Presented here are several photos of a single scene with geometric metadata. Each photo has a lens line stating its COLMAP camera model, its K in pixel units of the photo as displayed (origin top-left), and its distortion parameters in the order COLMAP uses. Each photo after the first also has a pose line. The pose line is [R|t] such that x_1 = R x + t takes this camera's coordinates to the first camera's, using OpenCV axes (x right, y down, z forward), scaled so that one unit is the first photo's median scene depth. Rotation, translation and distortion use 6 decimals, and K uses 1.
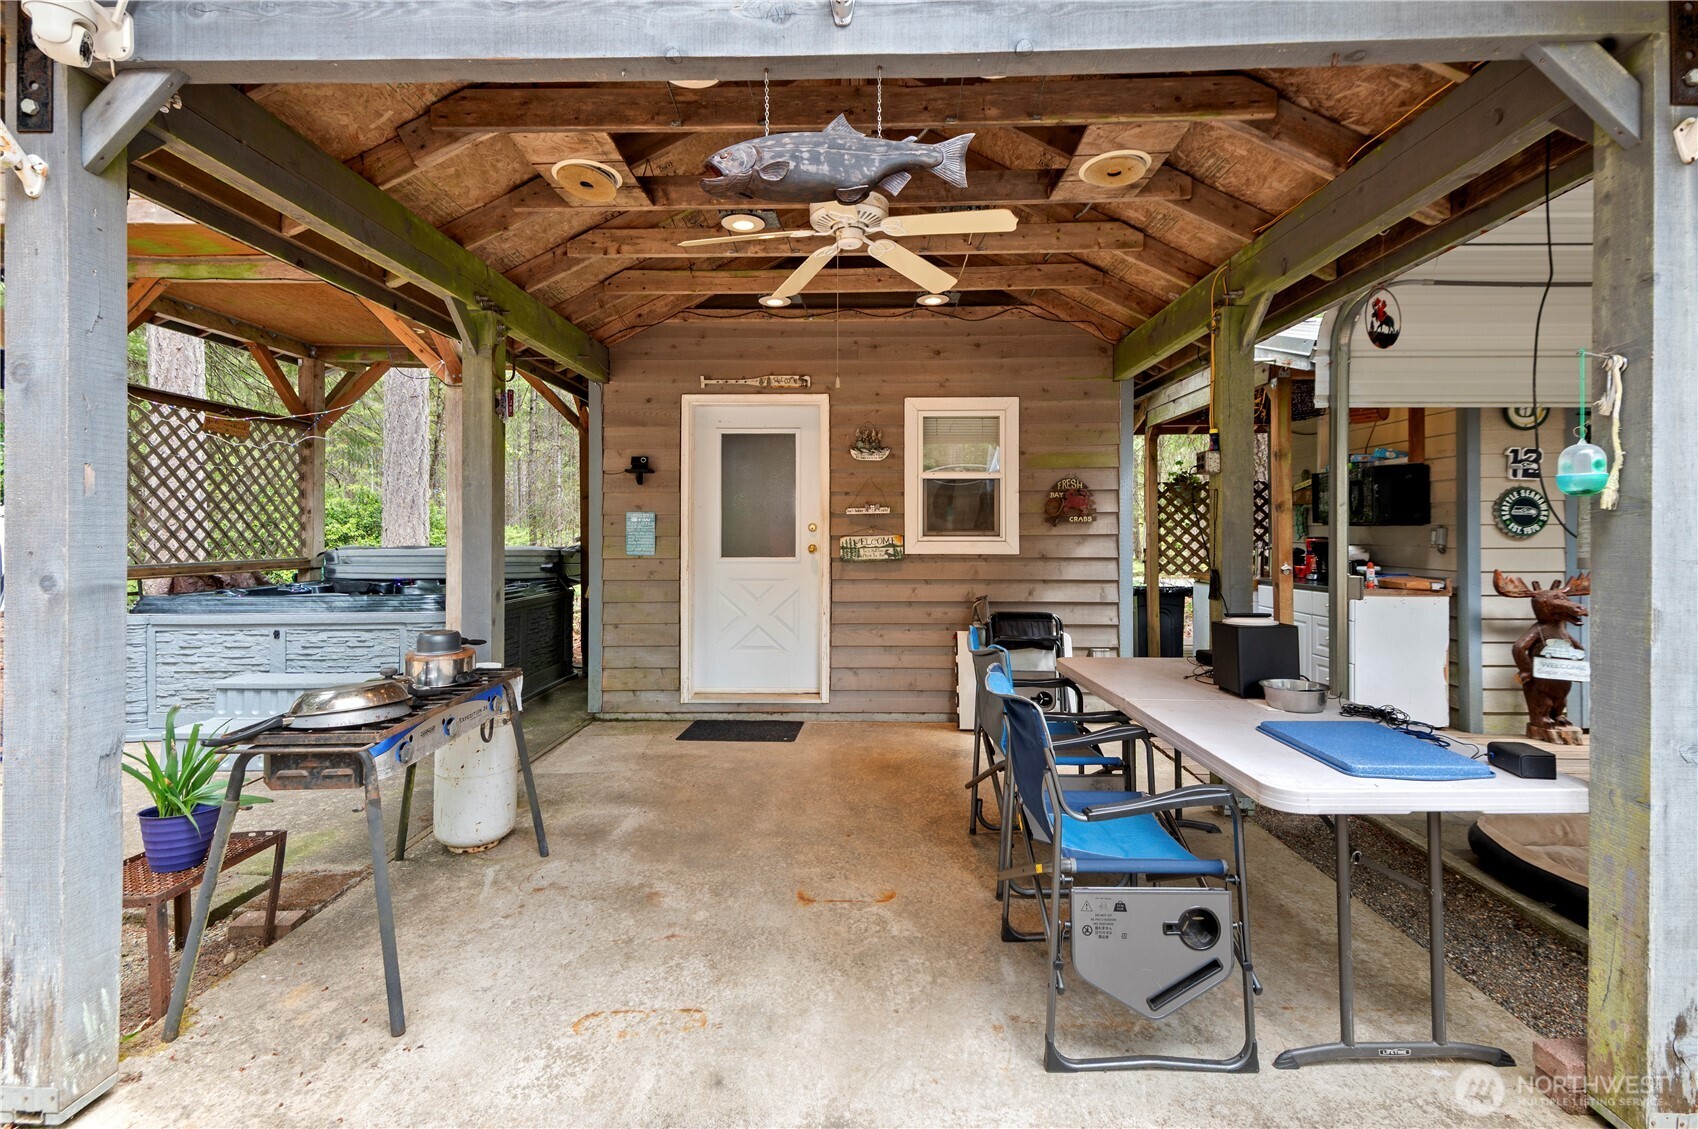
lens RADIAL K [[772.1, 0, 849.0], [0, 772.1, 526.9], [0, 0, 1]] dist [0.037326, -0.016306]
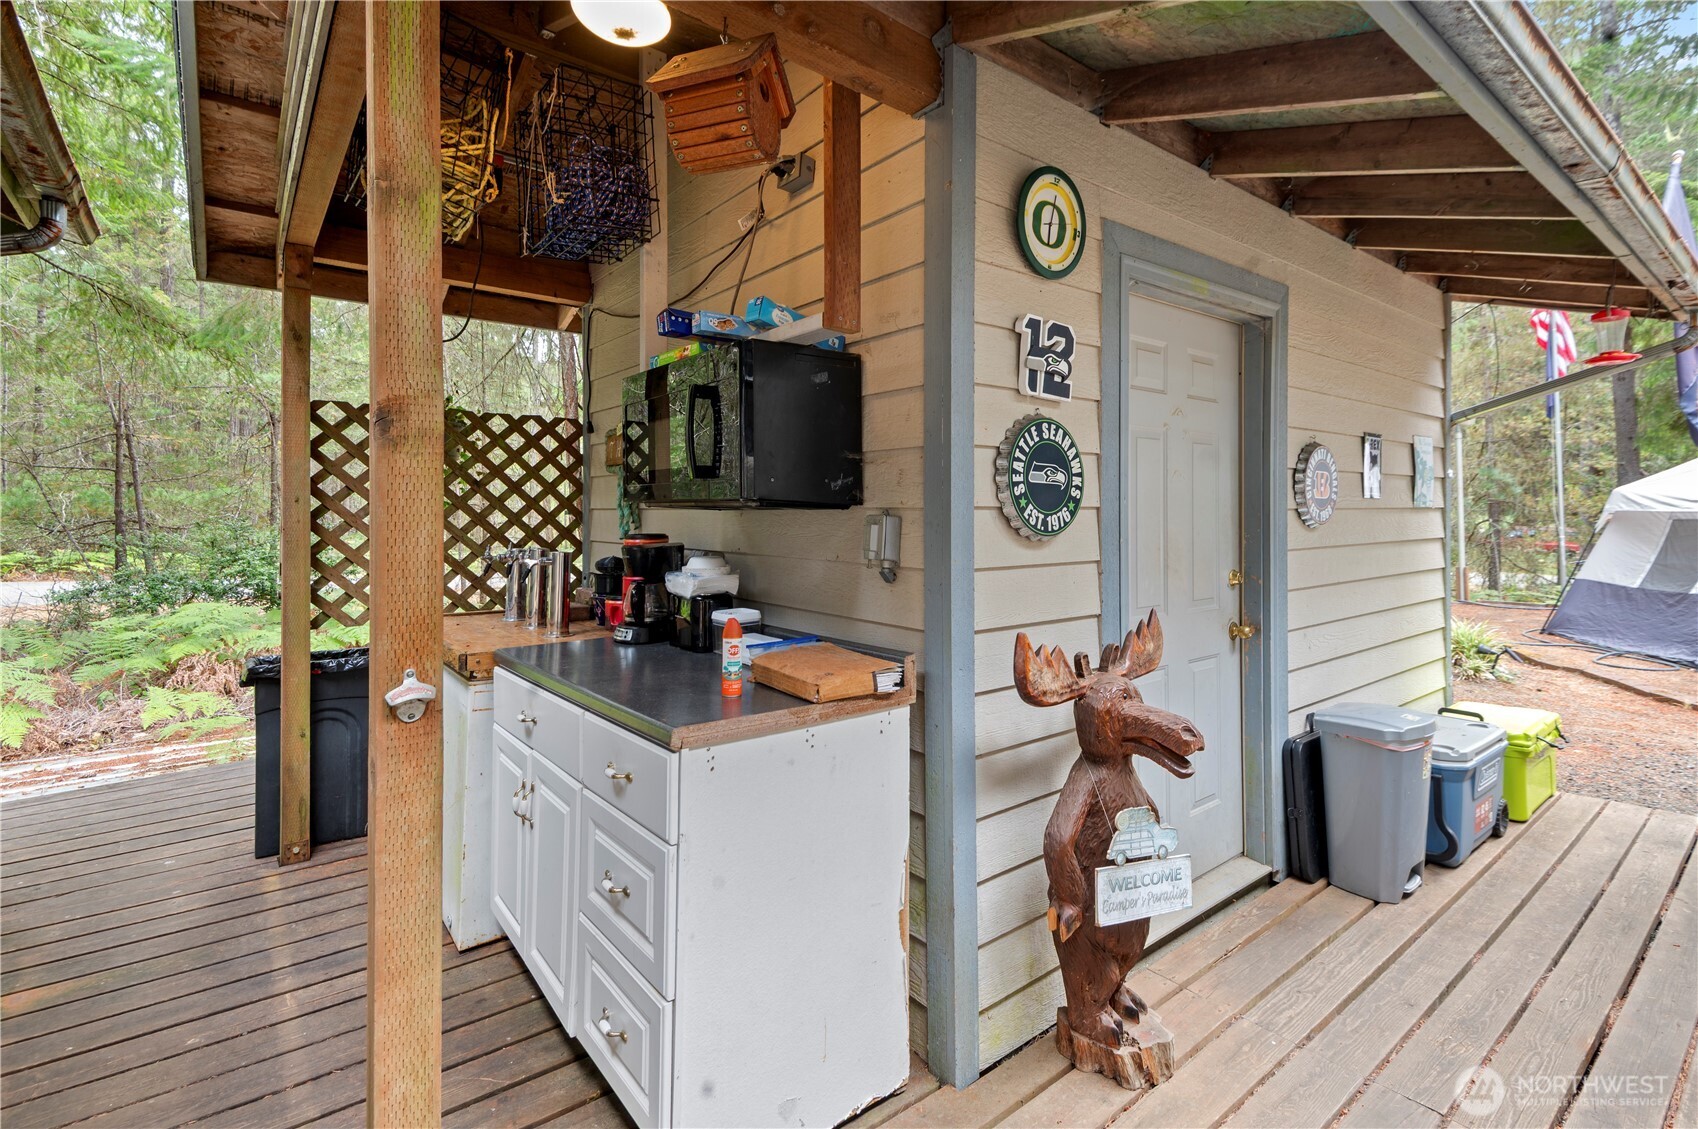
lens RADIAL K [[783.7, 0, 845.3], [0, 783.7, 507.1], [0, 0, 1]] dist [0.042547, -0.016301]
pose [[0.772471, 0.009071, 0.634985, 0.514127], [-0.005576, 0.999956, -0.007502, 0.000183], [-0.635025, 0.002254, 0.772488, 0.744578]]
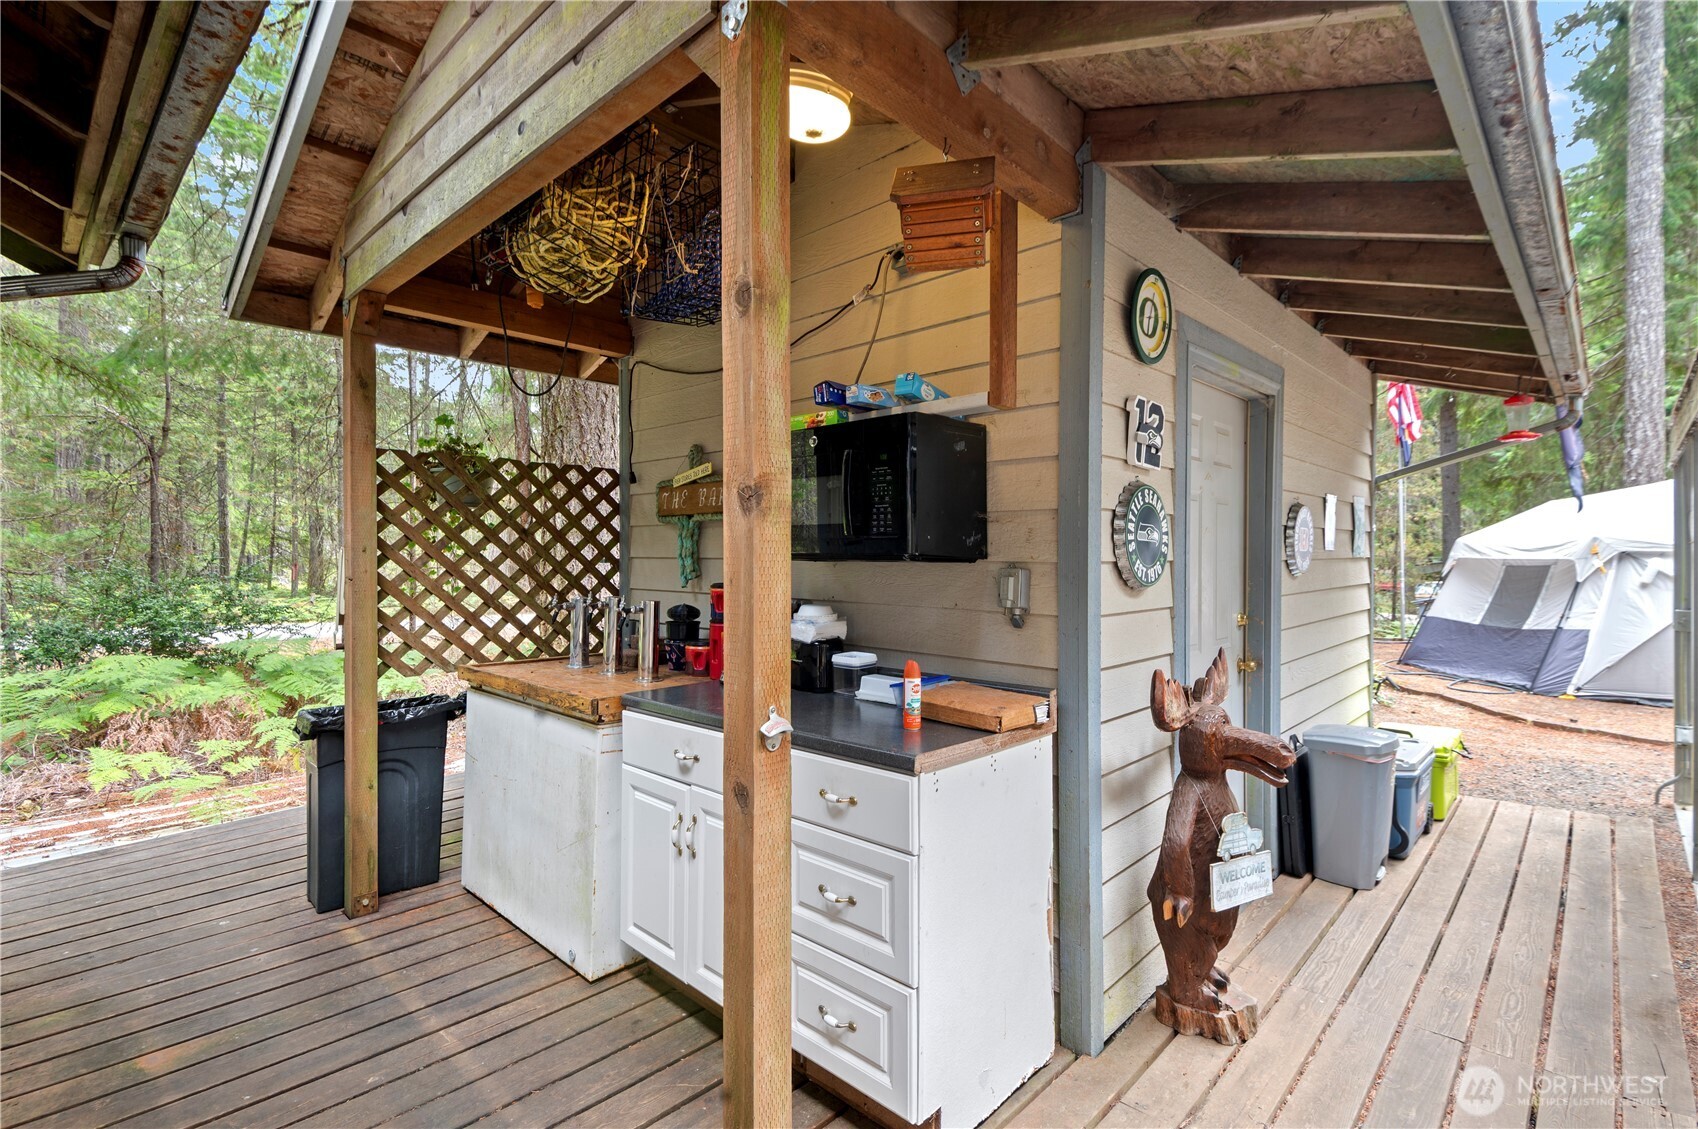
lens RADIAL K [[787.9, 0, 847.6], [0, 787.9, 559.0], [0, 0, 1]] dist [0.042587, -0.016428]
pose [[0.673637, 0.002847, 0.739057, 0.380052], [-0.007915, 0.999963, 0.003362, -0.005136], [-0.739020, -0.008115, 0.673635, 0.803983]]
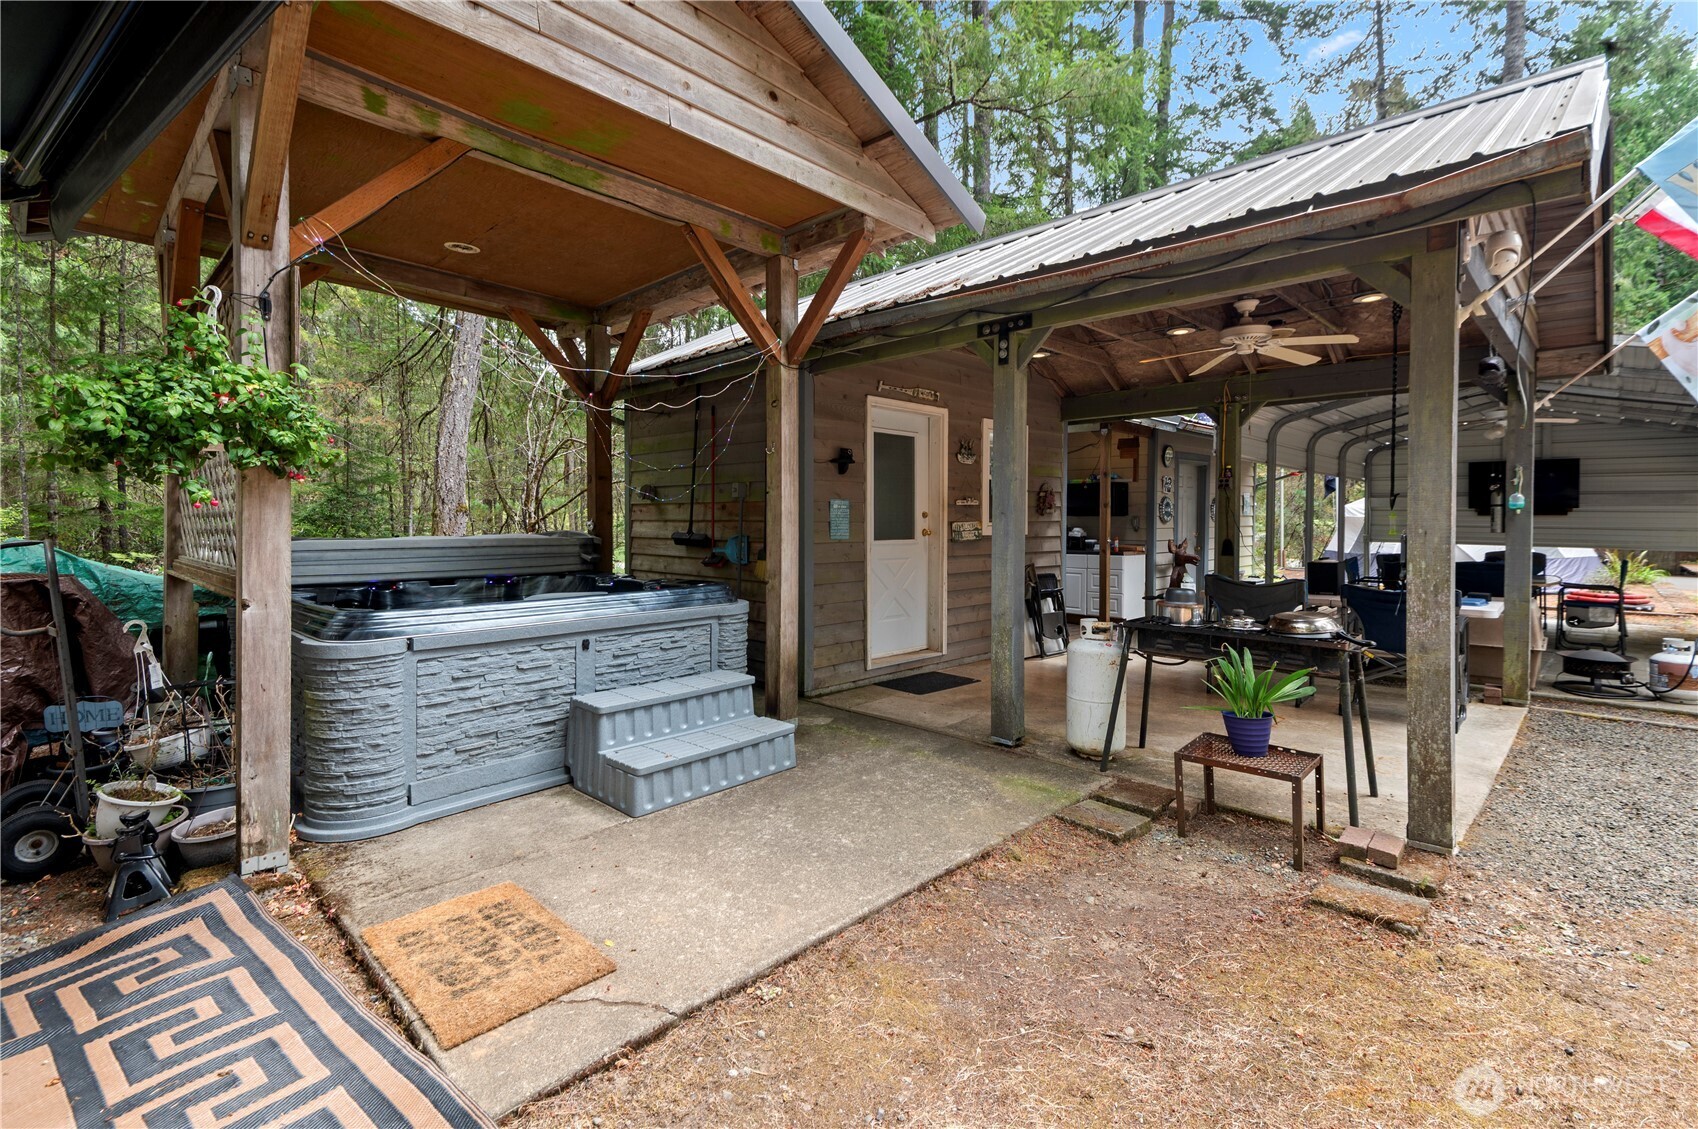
lens RADIAL K [[772.1, 0, 849.0], [0, 772.1, 526.9], [0, 0, 1]] dist [0.037326, -0.016306]
pose [[0.686761, -0.003664, 0.726874, -1.059093], [-0.008987, 0.999868, 0.013532, 0.004347], [-0.726828, -0.015826, 0.686637, 0.254311]]
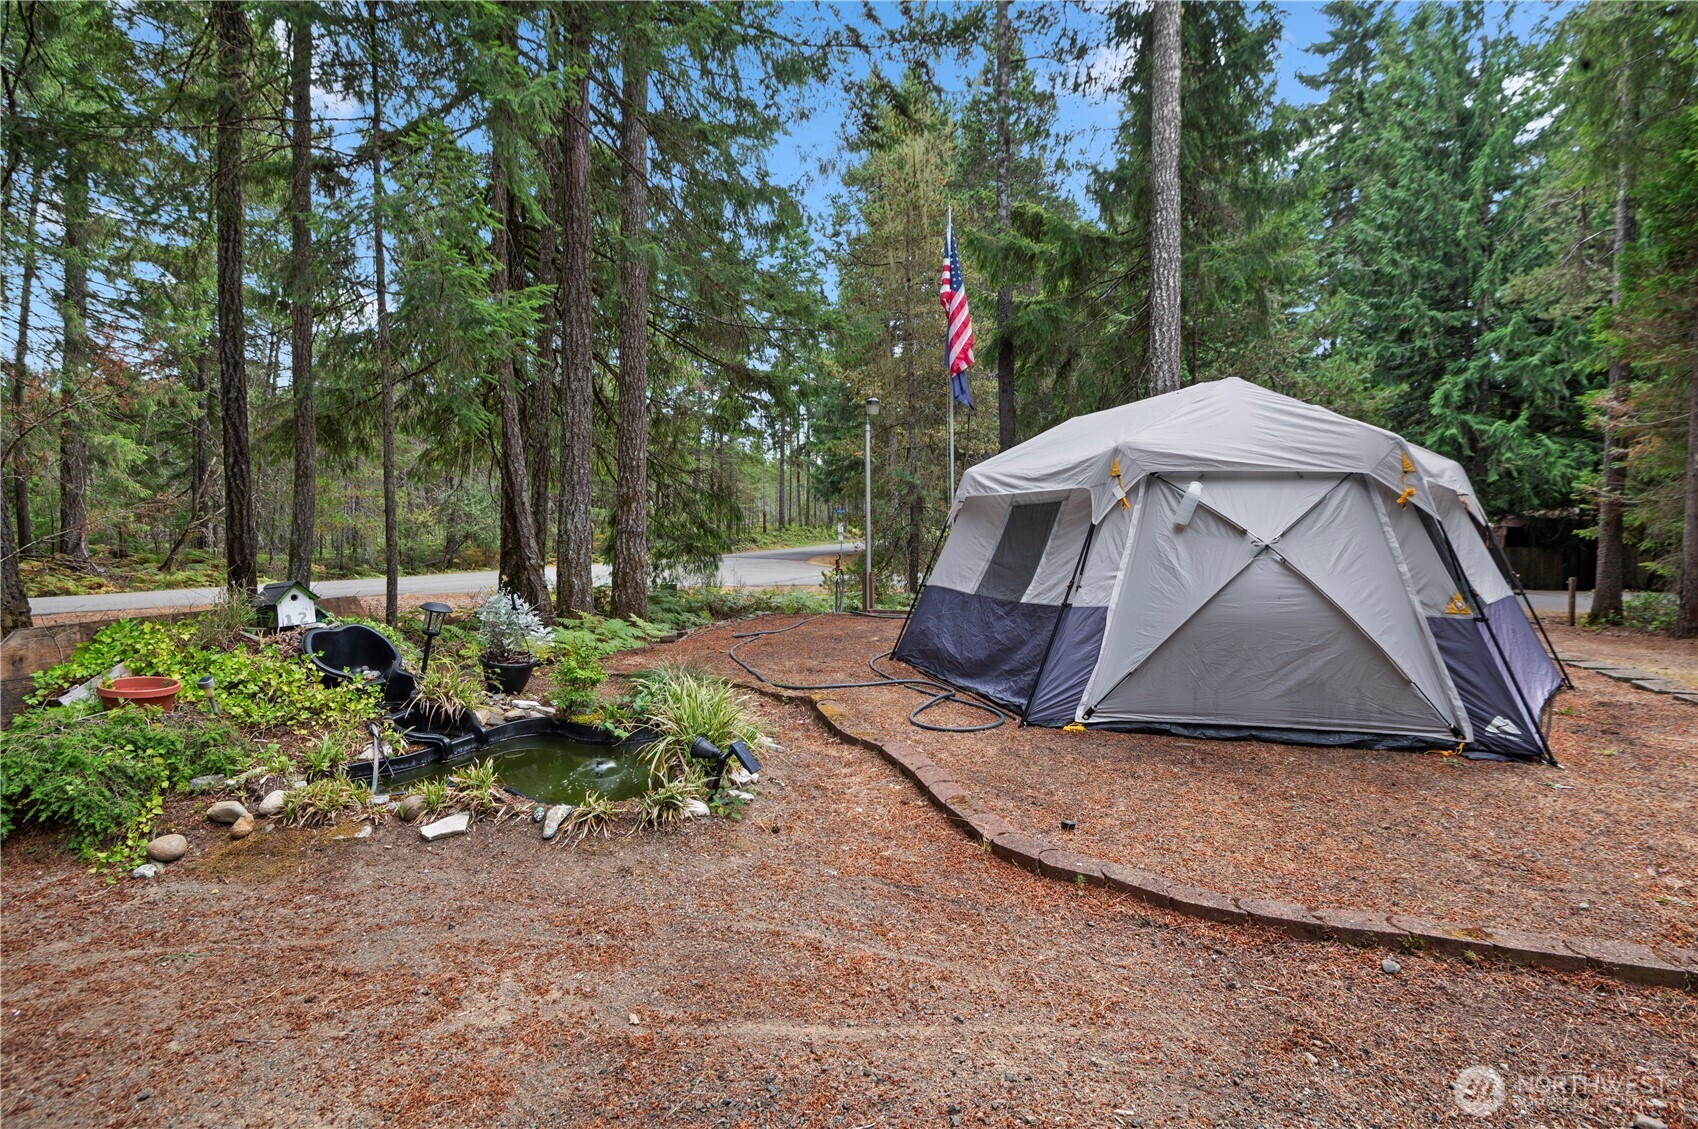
lens RADIAL K [[797.6, 0, 849.0], [0, 797.6, 564.5], [0, 0, 1]] dist [-0.001508, -0.018780]
pose [[0.321026, -0.039526, 0.946245, 1.573396], [-0.006999, 0.999002, 0.044104, 0.041078], [-0.947045, -0.020782, 0.320429, 0.782278]]
